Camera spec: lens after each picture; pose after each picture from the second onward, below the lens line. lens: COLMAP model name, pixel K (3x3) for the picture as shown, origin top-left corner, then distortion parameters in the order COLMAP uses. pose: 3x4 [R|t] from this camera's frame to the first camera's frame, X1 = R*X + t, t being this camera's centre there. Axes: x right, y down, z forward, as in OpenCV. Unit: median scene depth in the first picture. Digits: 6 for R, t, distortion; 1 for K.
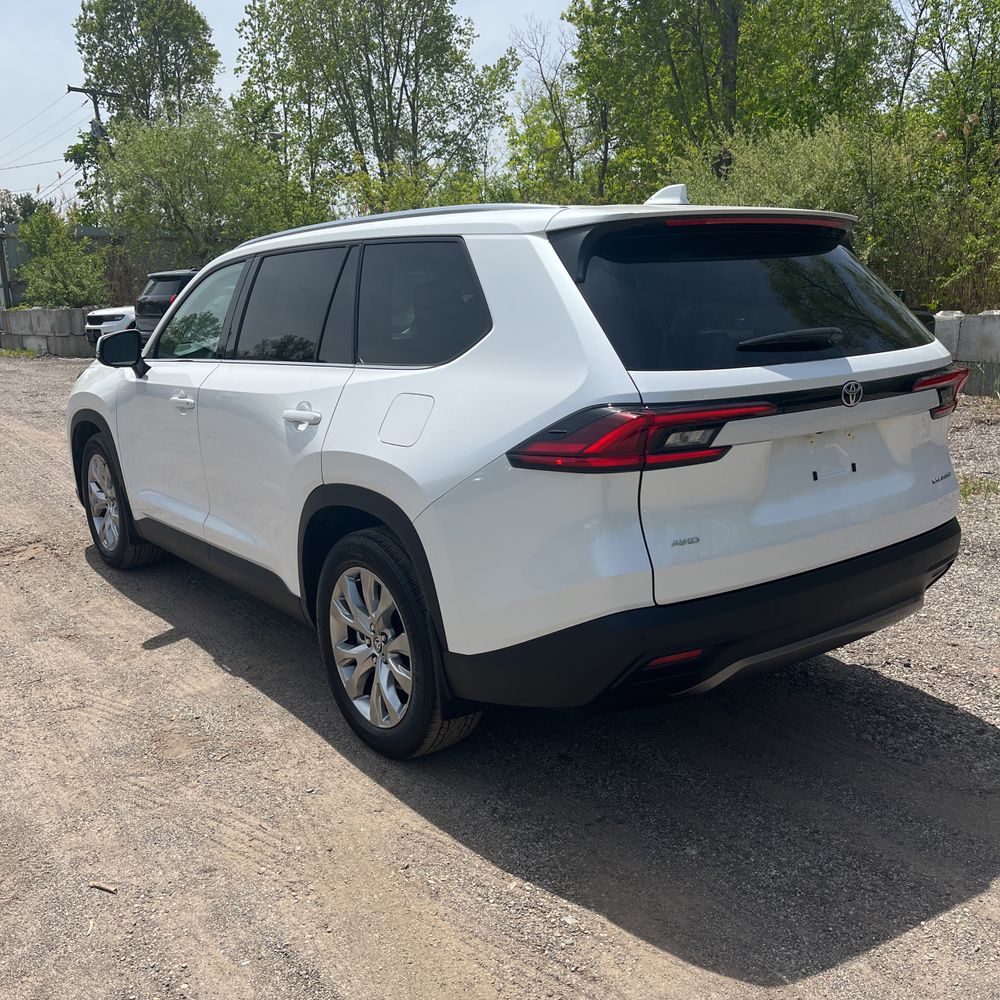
lens RADIAL K [[1003.9, 0, 500.0], [0, 1003.9, 500.0], [0, 0, 1]] dist [-0.013492, -0.013228]
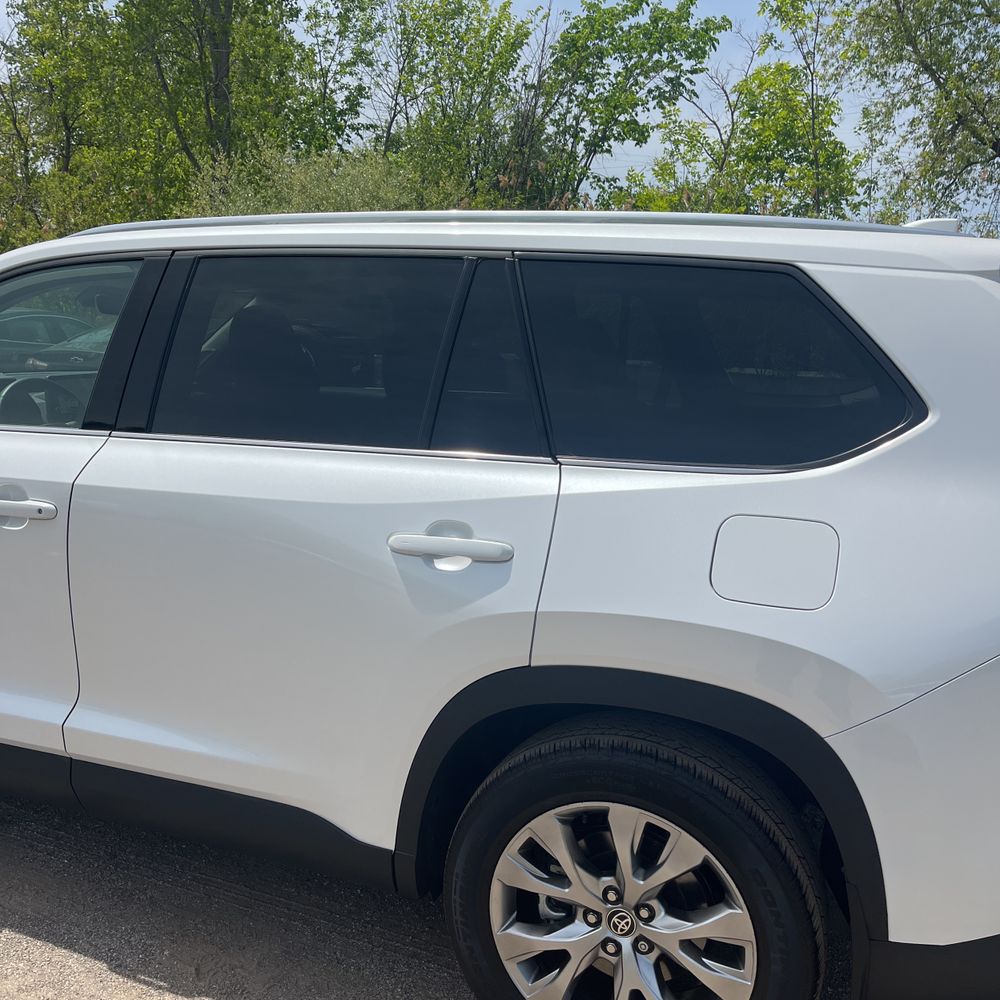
lens RADIAL K [[1026.1, 0, 500.0], [0, 1026.1, 500.0], [0, 0, 1]] dist [0.008395, -0.011054]
pose [[0.855009, -0.035652, 0.517386, -0.488363], [0.049485, 0.998691, -0.012958, -0.104027], [-0.516246, 0.036682, 0.855654, 0.493177]]
